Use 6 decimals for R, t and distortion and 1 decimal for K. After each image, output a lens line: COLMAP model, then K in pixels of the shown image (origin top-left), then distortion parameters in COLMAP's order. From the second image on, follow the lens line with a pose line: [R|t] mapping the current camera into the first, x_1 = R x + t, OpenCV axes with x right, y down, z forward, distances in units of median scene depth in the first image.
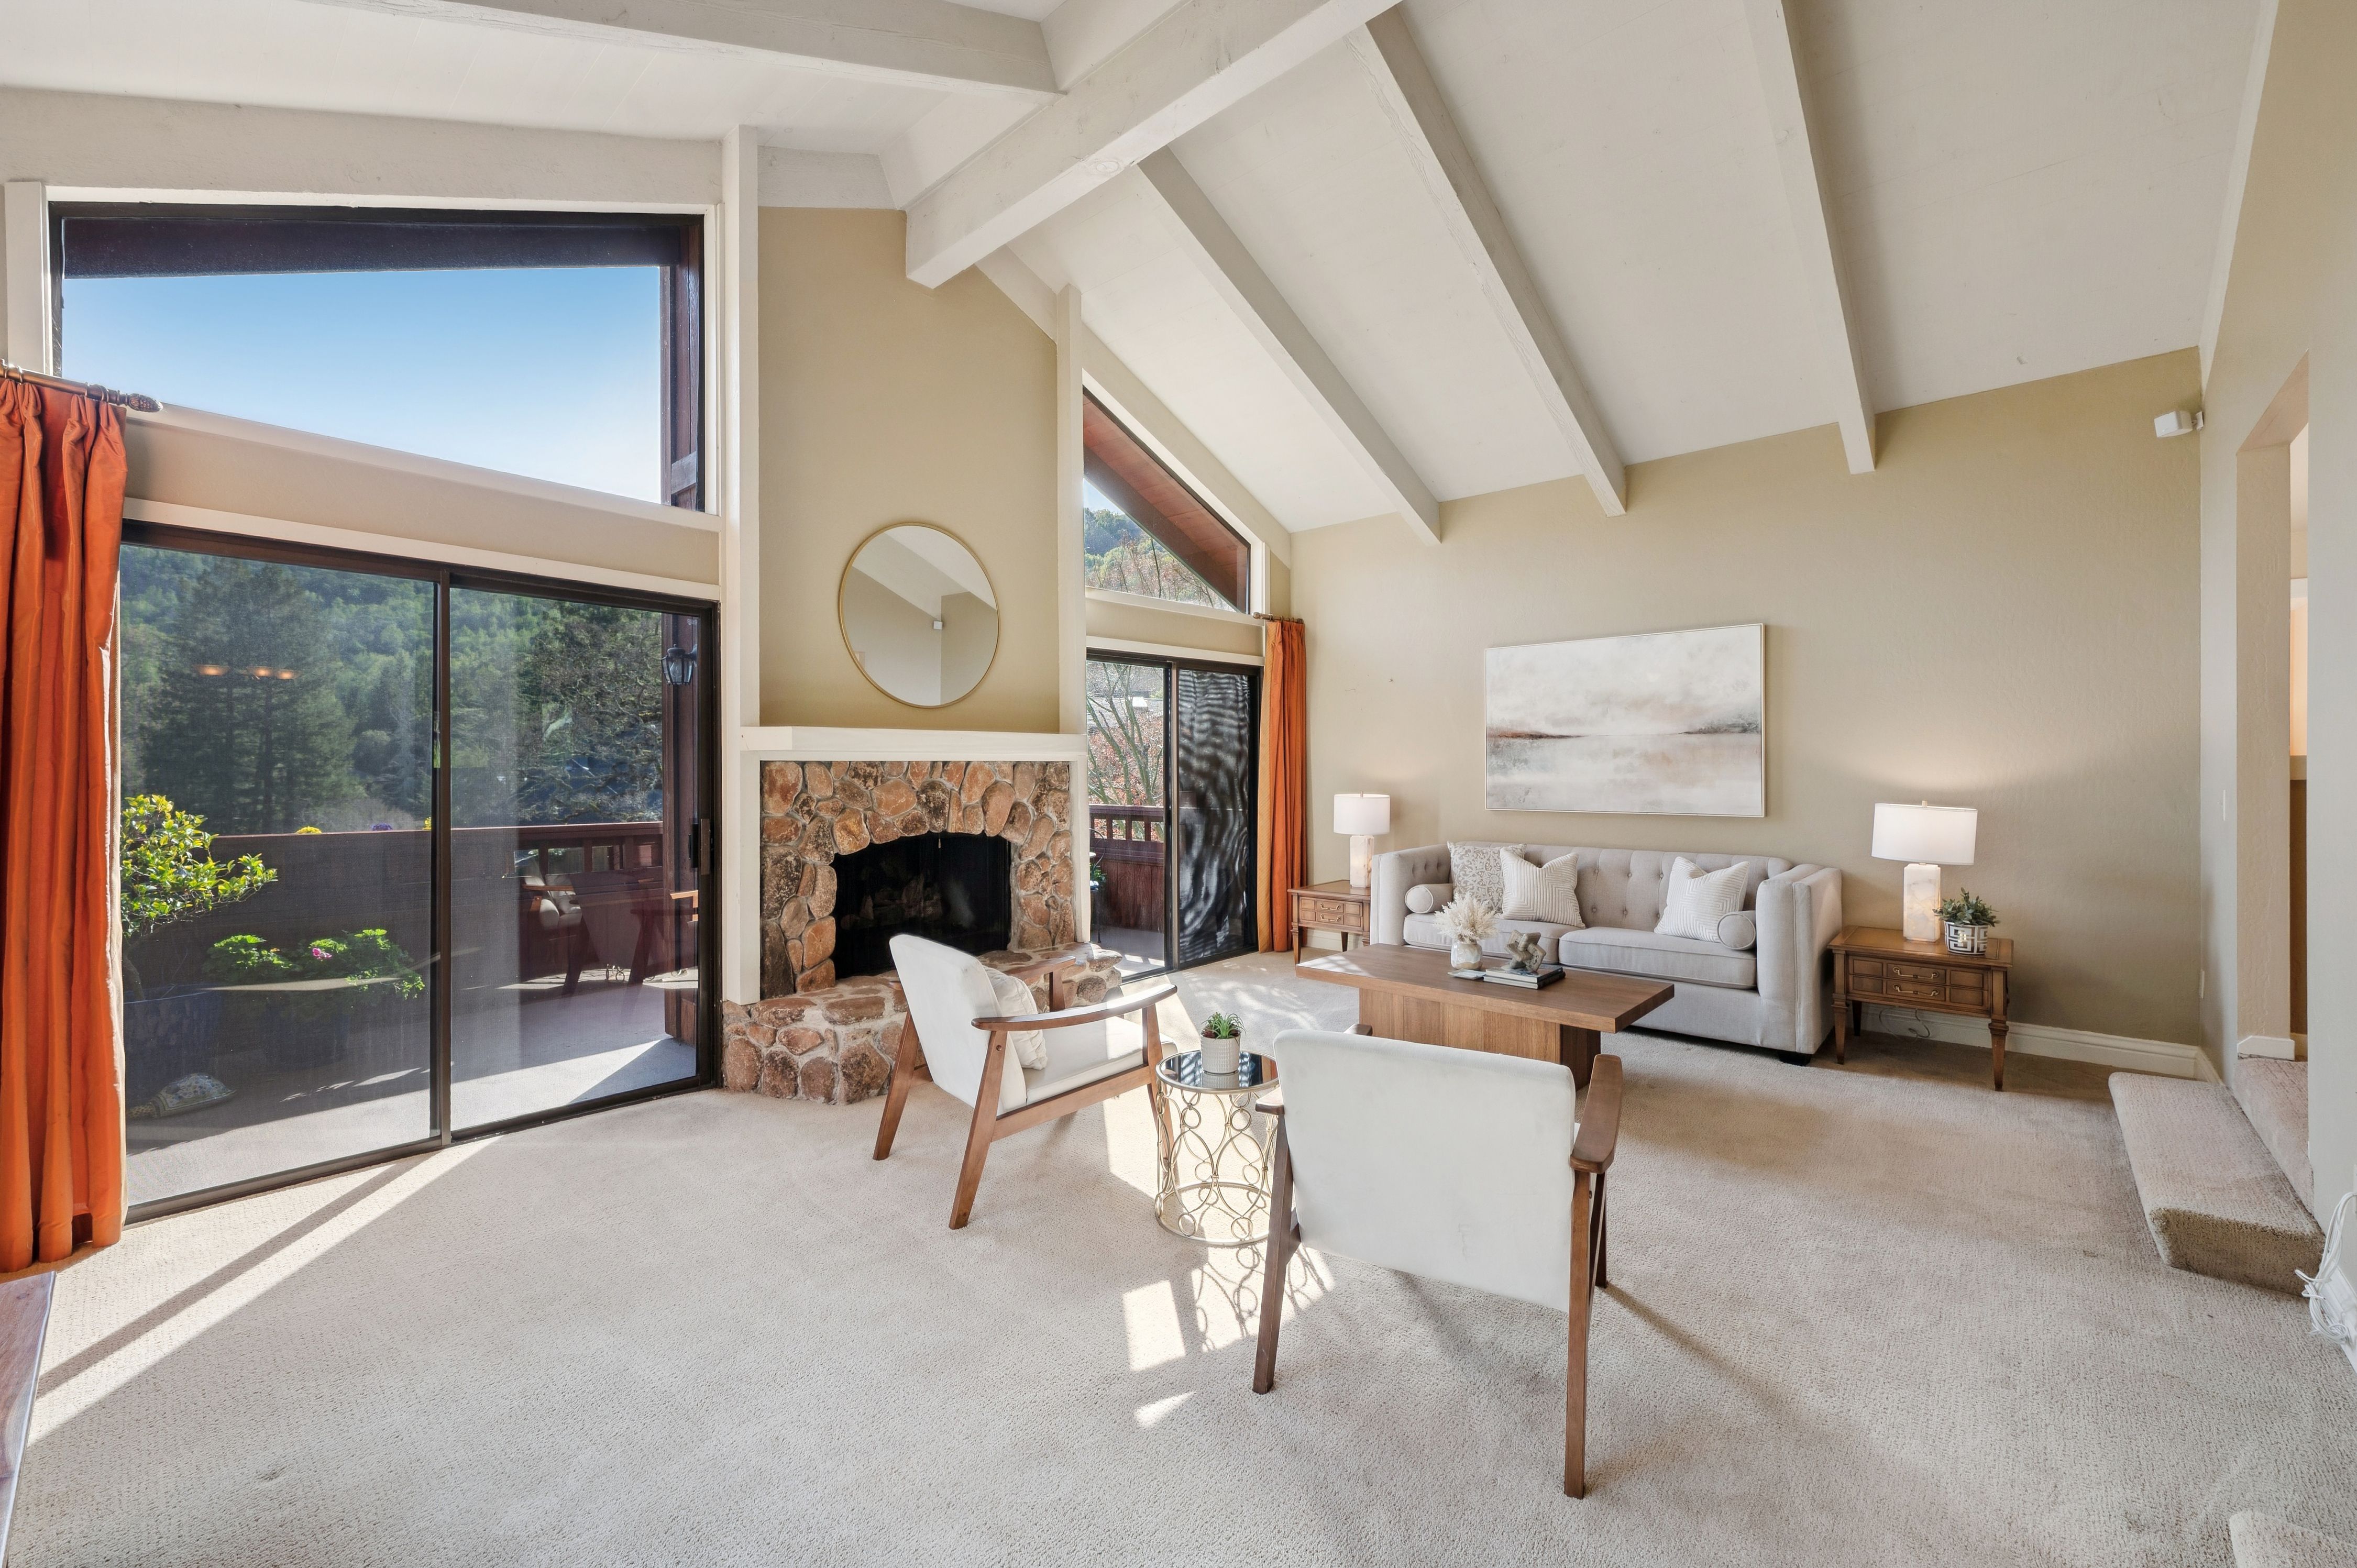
lens RADIAL K [[938.9, 0, 1179.3], [0, 938.9, 772.7], [0, 0, 1]] dist [-0.001095, 0.000385]
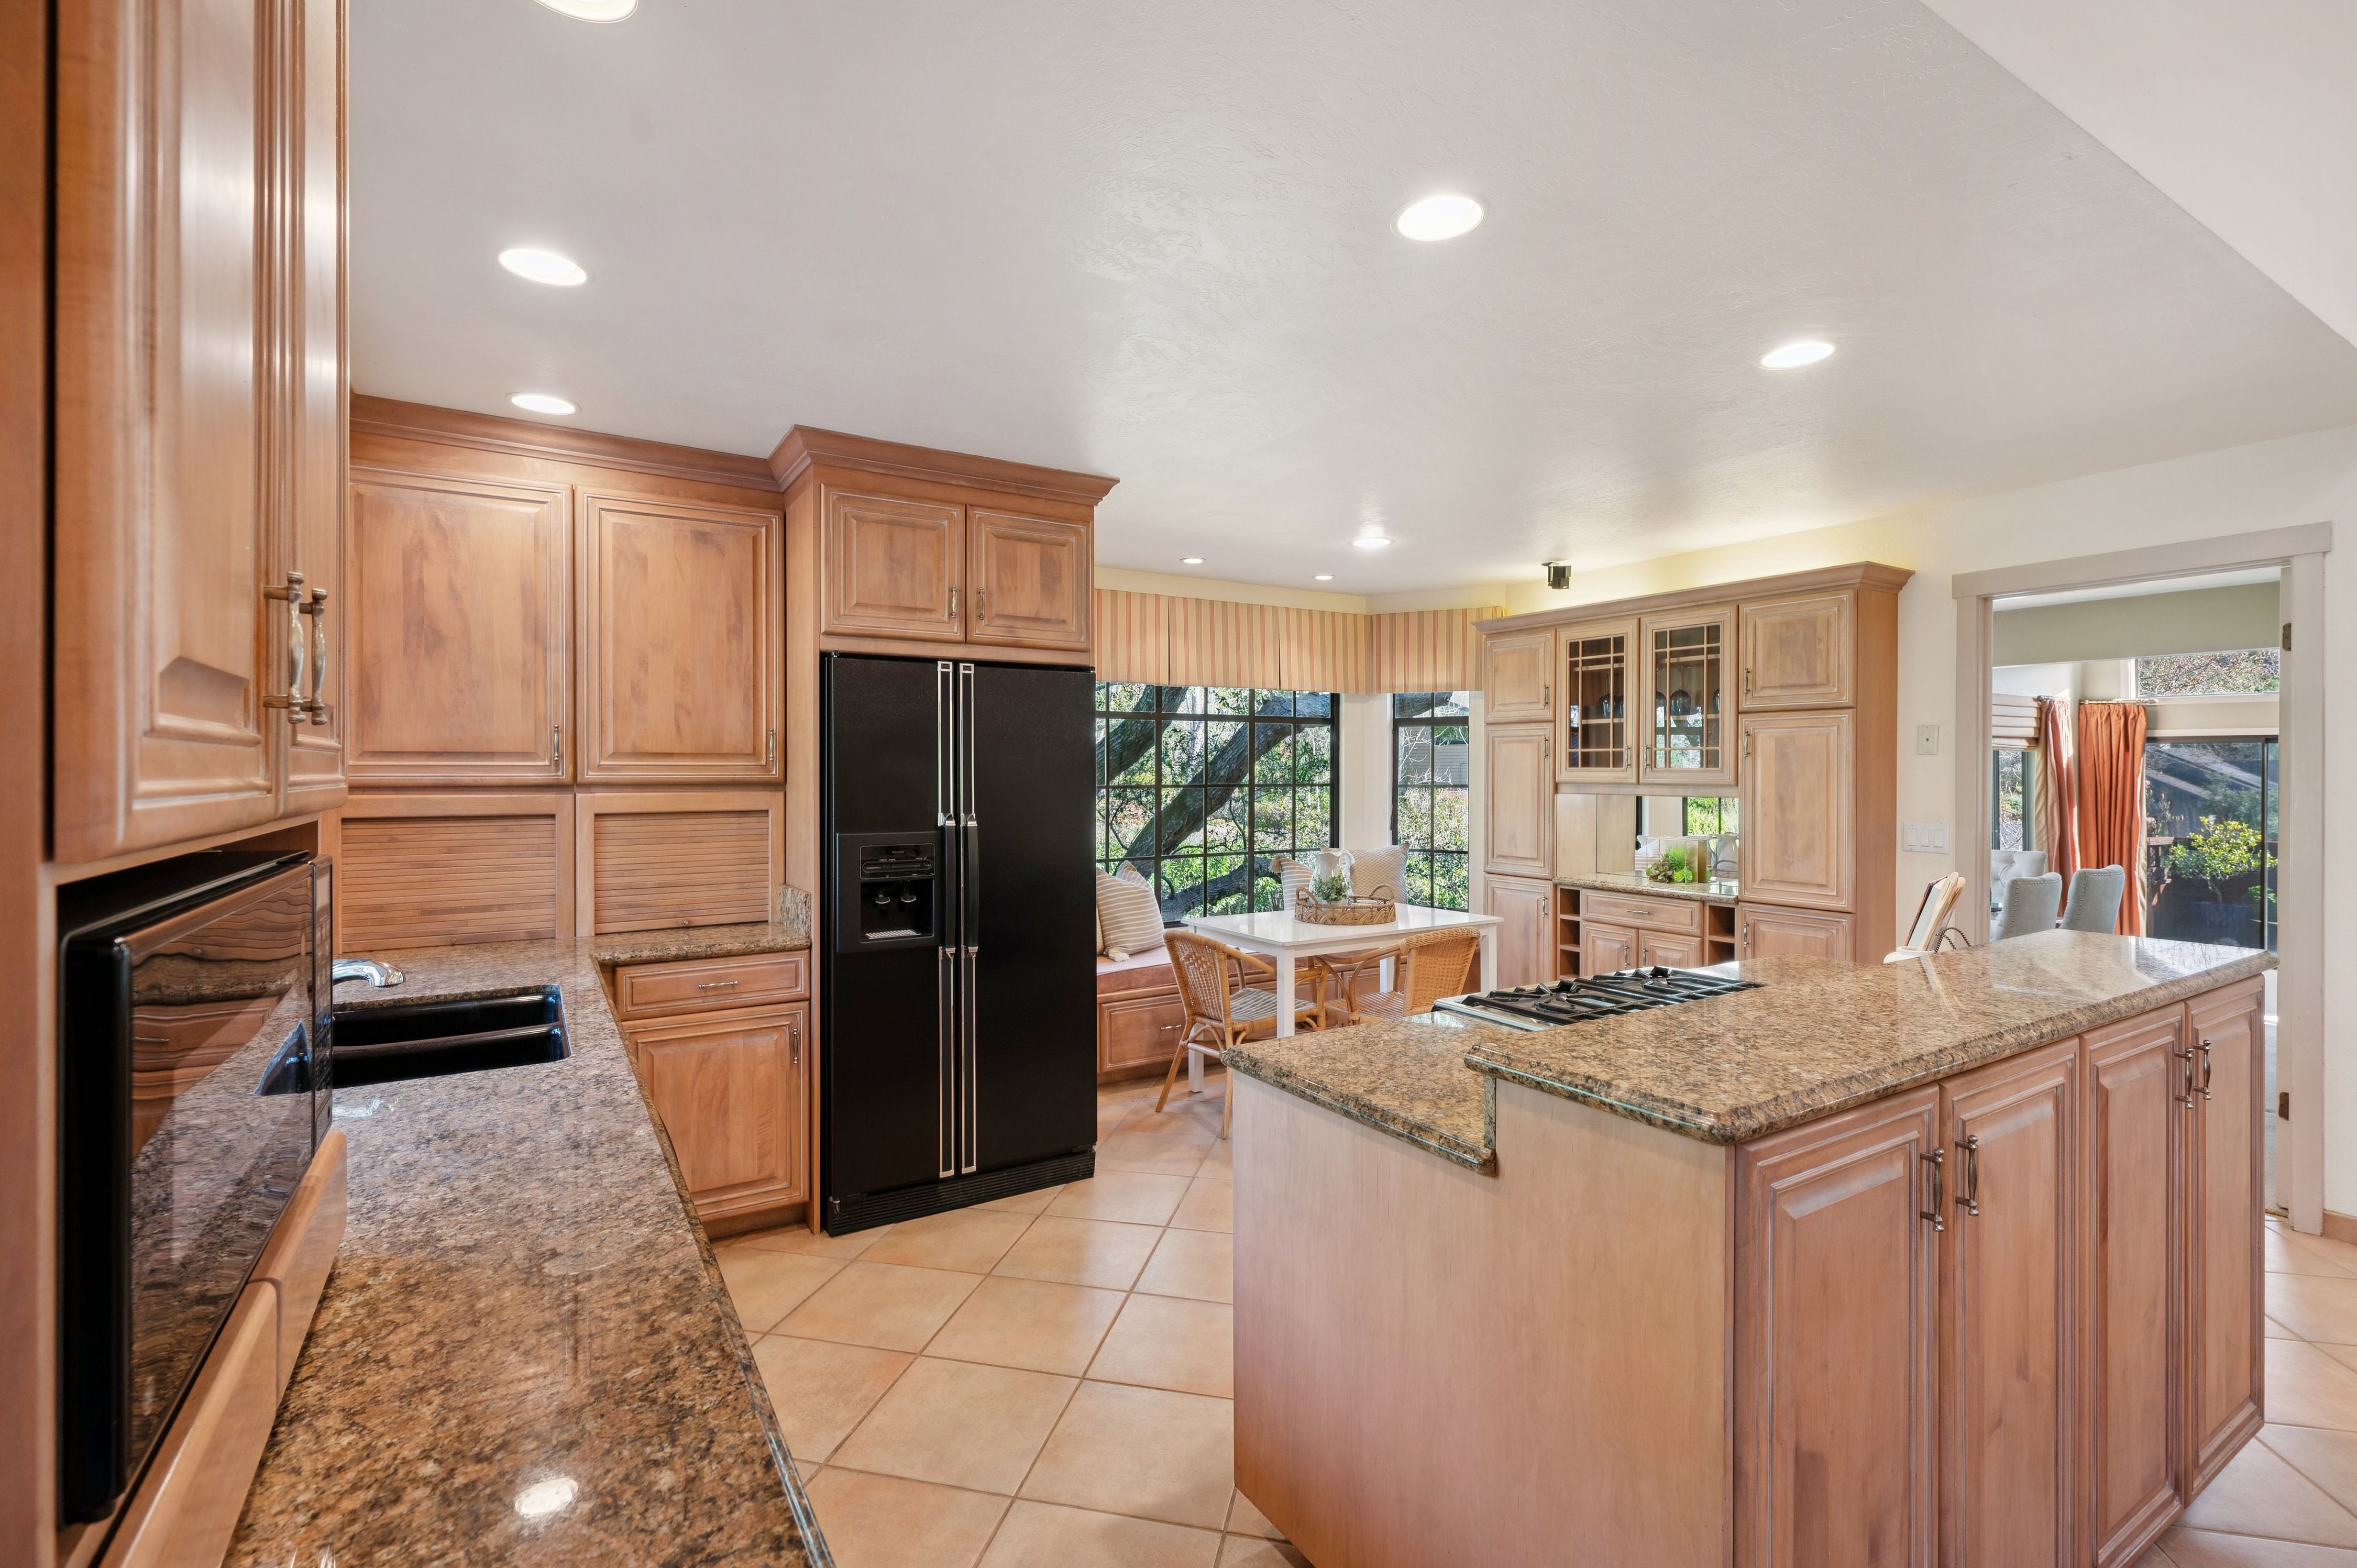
lens RADIAL K [[1064.5, 0, 1179.9], [0, 1064.5, 770.5], [0, 0, 1]] dist [-0.004805, 0.001442]
pose [[-0.279037, -0.001605, -0.960279, 0.973690], [-0.004358, 0.999990, -0.000405, -0.041003], [0.960271, 0.004072, -0.279041, -0.346272]]
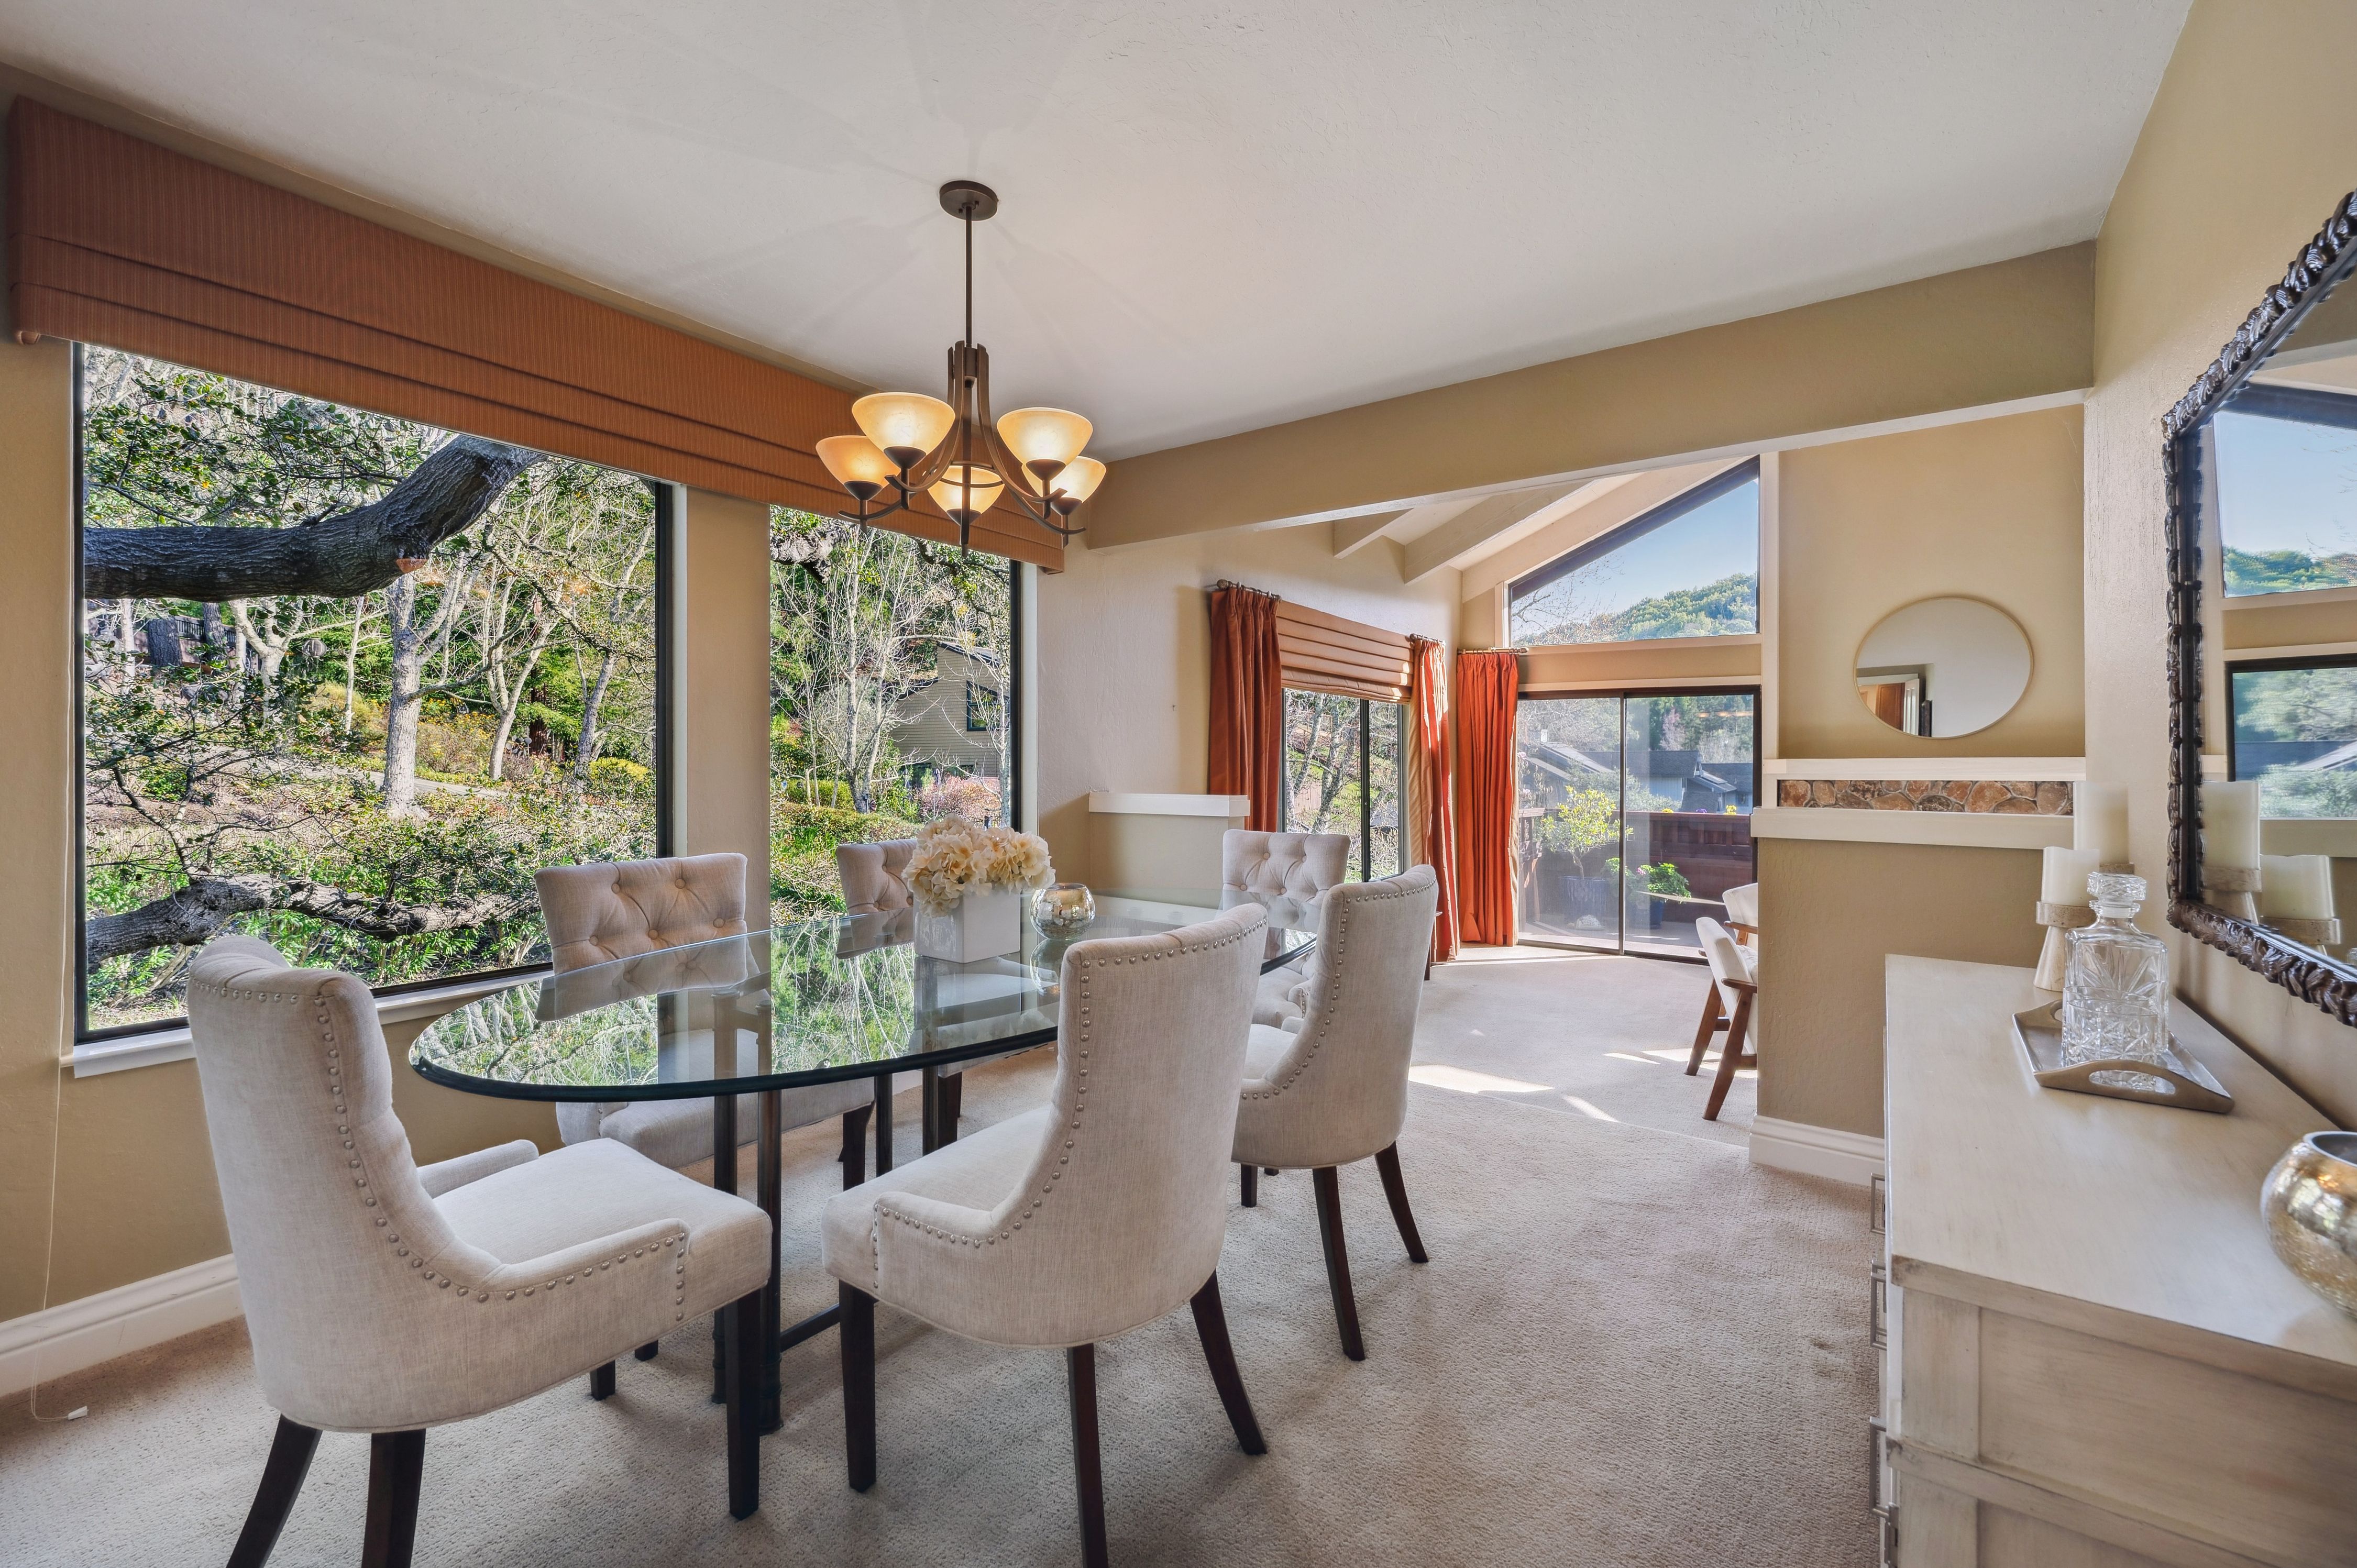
lens RADIAL K [[981.8, 0, 1182.5], [0, 981.8, 771.1], [0, 0, 1]] dist [-0.003658, 0.001350]
pose [[0.112741, 0.006437, -0.993604, 0.490545], [-0.005225, 0.999969, 0.005886, -0.014143], [0.993611, 0.004528, 0.112771, -0.096193]]
